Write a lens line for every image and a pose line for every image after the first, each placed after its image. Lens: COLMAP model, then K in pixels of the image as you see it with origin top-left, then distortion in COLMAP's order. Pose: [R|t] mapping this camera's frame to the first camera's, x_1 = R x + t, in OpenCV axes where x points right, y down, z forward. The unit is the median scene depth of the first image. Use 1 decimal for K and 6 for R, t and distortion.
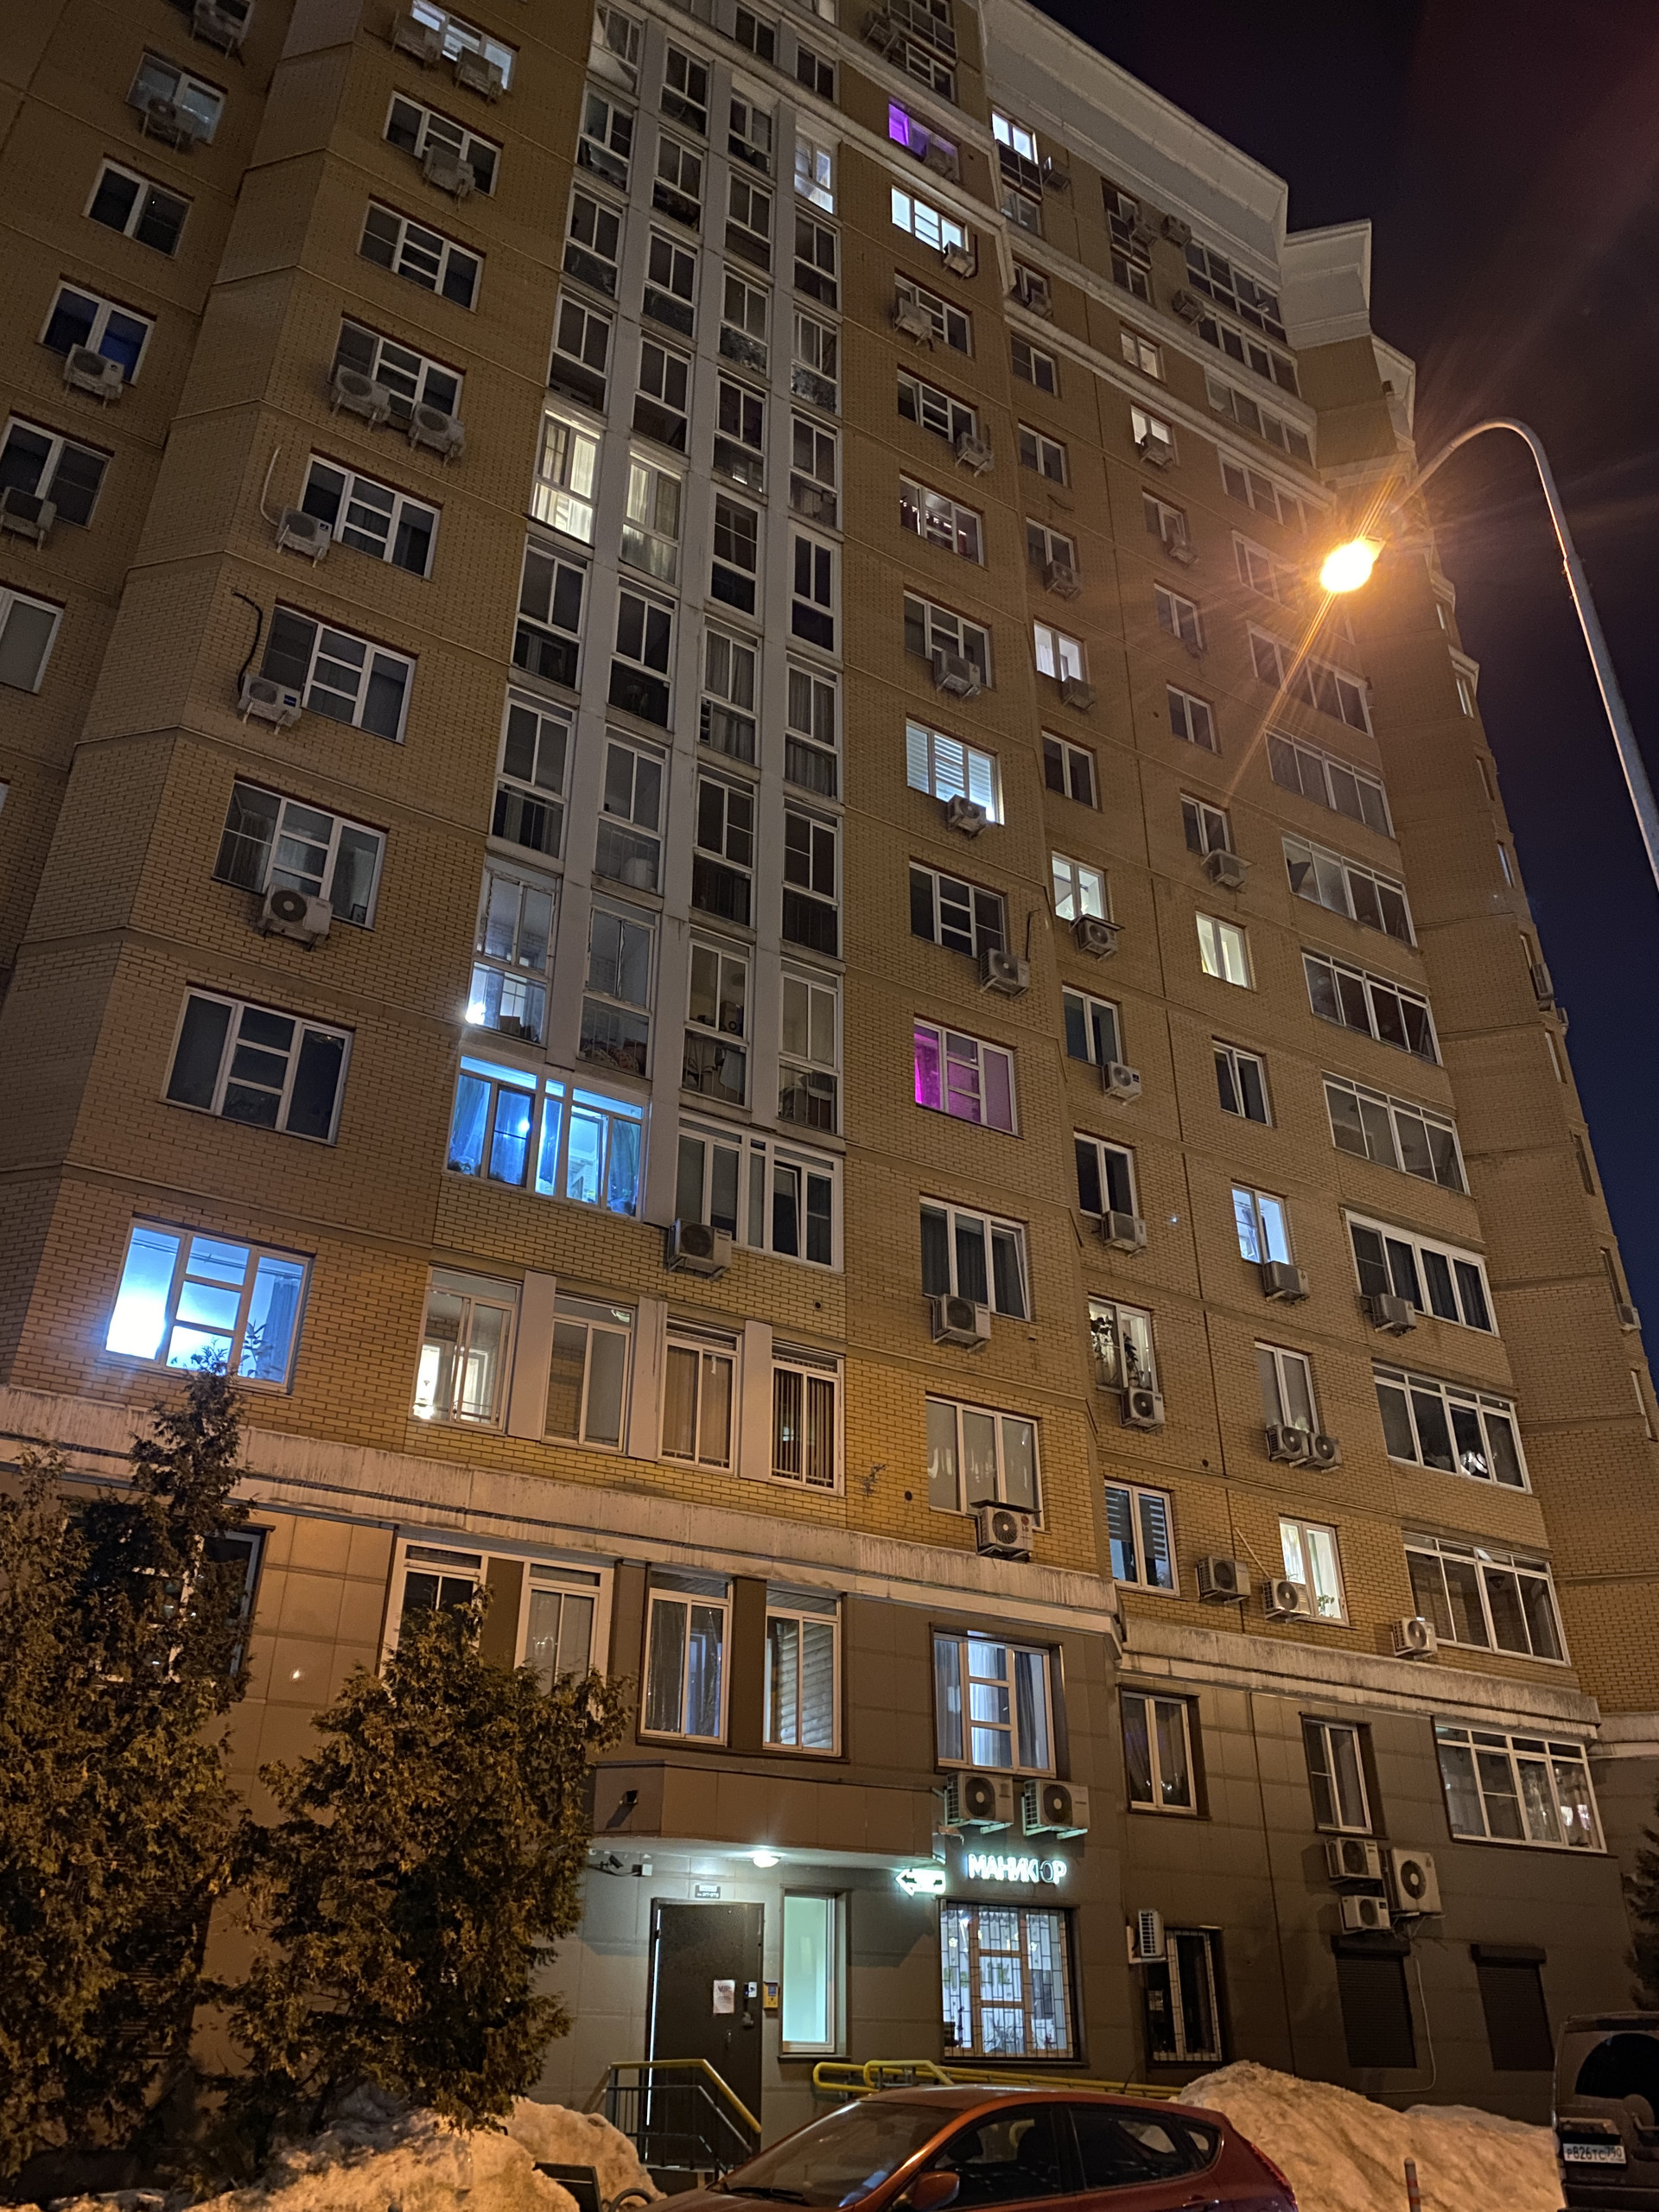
lens RADIAL K [[1651.1, 0, 829.5], [0, 1651.1, 1106.0], [0, 0, 1]] dist [0.034738, -0.057318]
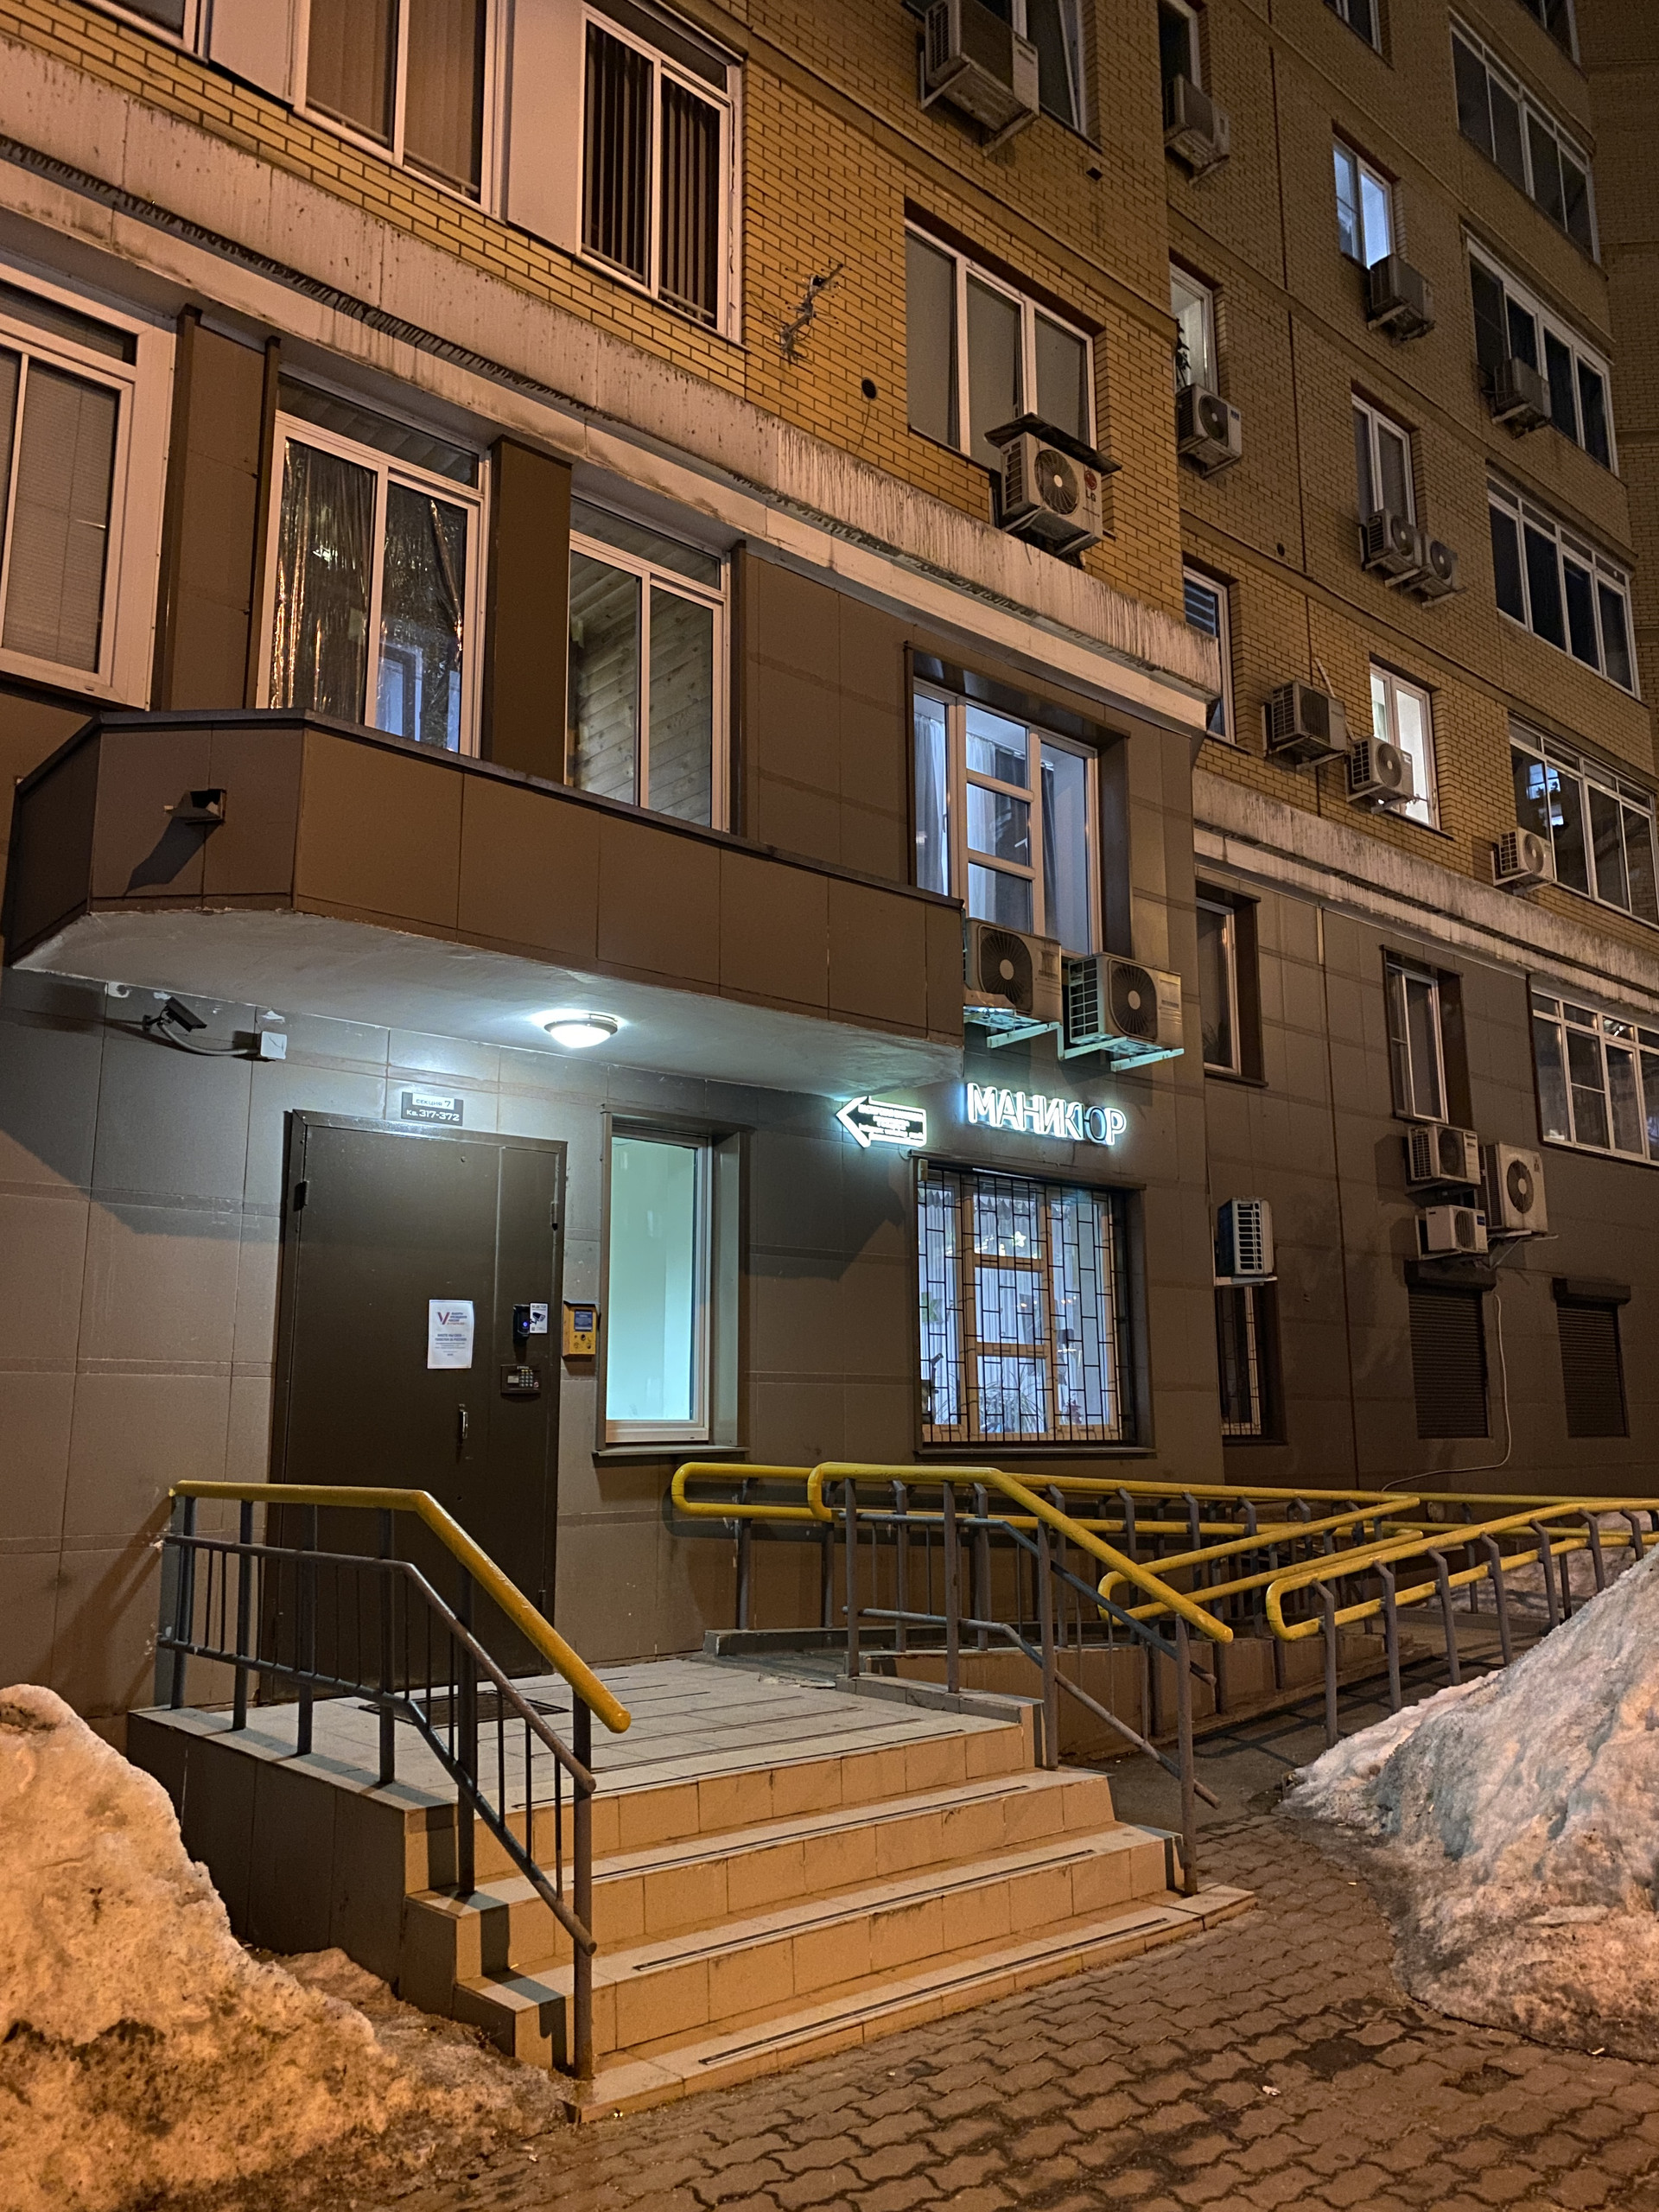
lens RADIAL K [[1651.1, 0, 829.5], [0, 1651.1, 1106.0], [0, 0, 1]] dist [0.034738, -0.057318]
pose [[0.984424, 0.025461, 0.173958, -0.041624], [-0.082453, 0.940756, 0.328906, 0.289086], [-0.155278, -0.338127, 0.928202, 0.527652]]
